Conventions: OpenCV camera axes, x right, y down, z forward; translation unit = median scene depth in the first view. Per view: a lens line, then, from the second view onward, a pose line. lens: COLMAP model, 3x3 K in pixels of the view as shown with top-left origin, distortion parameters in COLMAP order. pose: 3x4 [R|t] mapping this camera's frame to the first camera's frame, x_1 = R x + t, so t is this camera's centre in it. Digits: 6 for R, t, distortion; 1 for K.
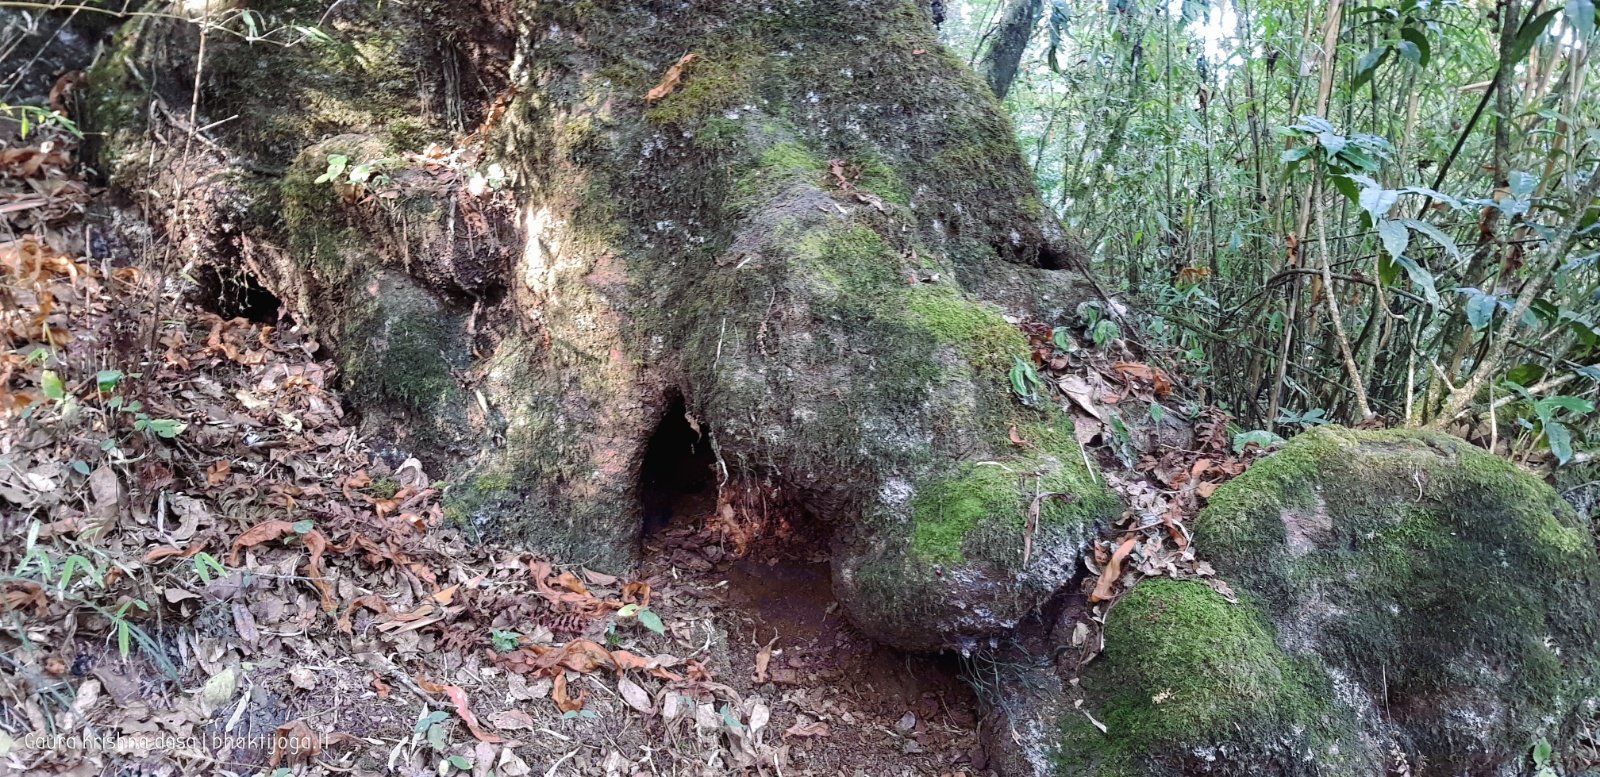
lens RADIAL K [[1263.4, 0, 800.0], [0, 1263.4, 388.5], [0, 0, 1]] dist [0.113256, -0.207499]
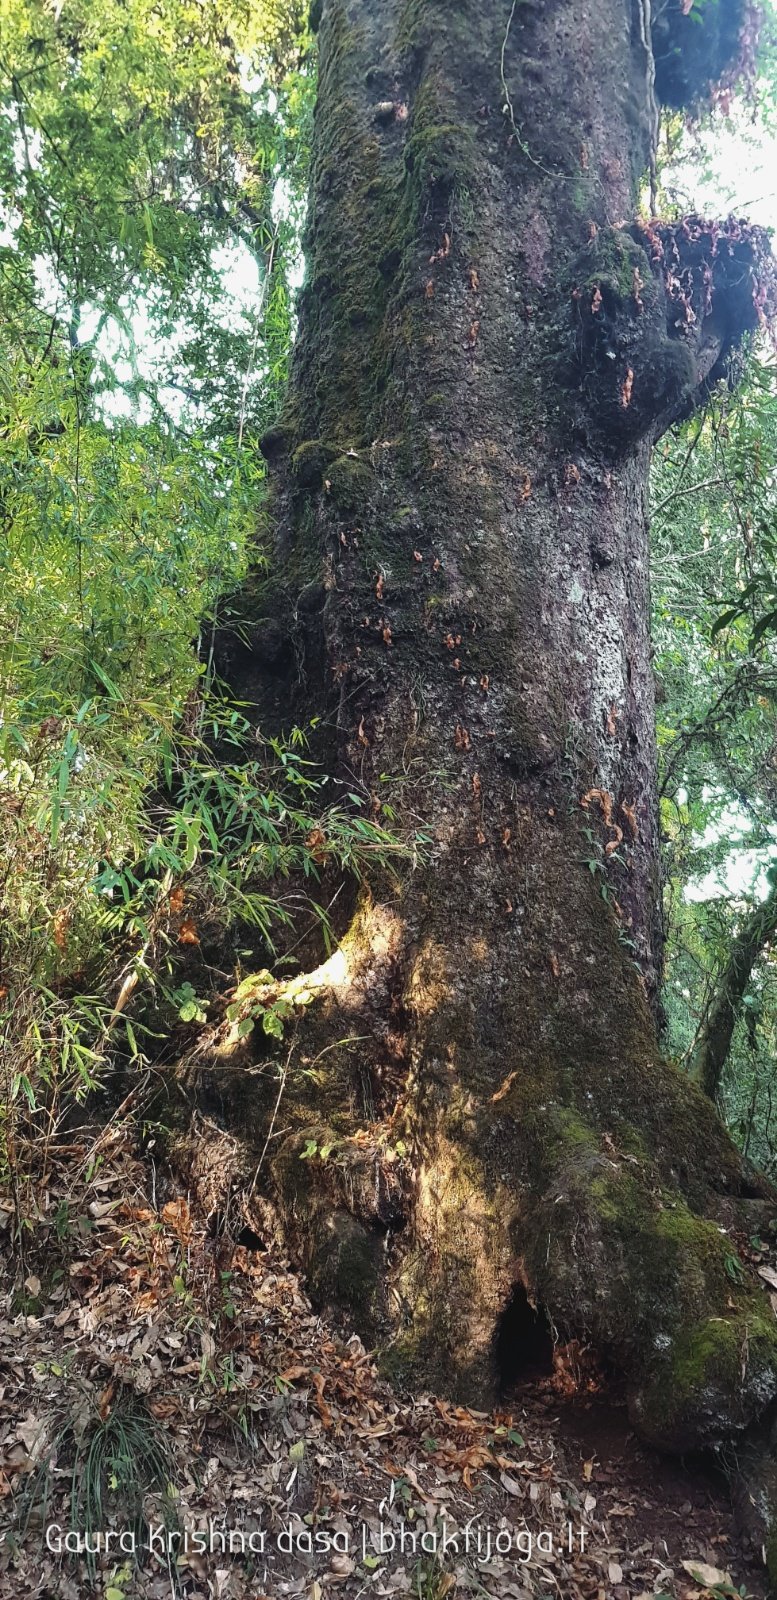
lens RADIAL K [[1263.4, 0, 388.5], [0, 1263.4, 800.0], [0, 0, 1]] dist [0.113256, -0.207499]
pose [[0.991314, -0.067696, -0.112758, -0.037919], [0.018242, 0.919842, -0.391864, 0.070141], [0.130247, 0.386403, 0.913087, -0.747873]]
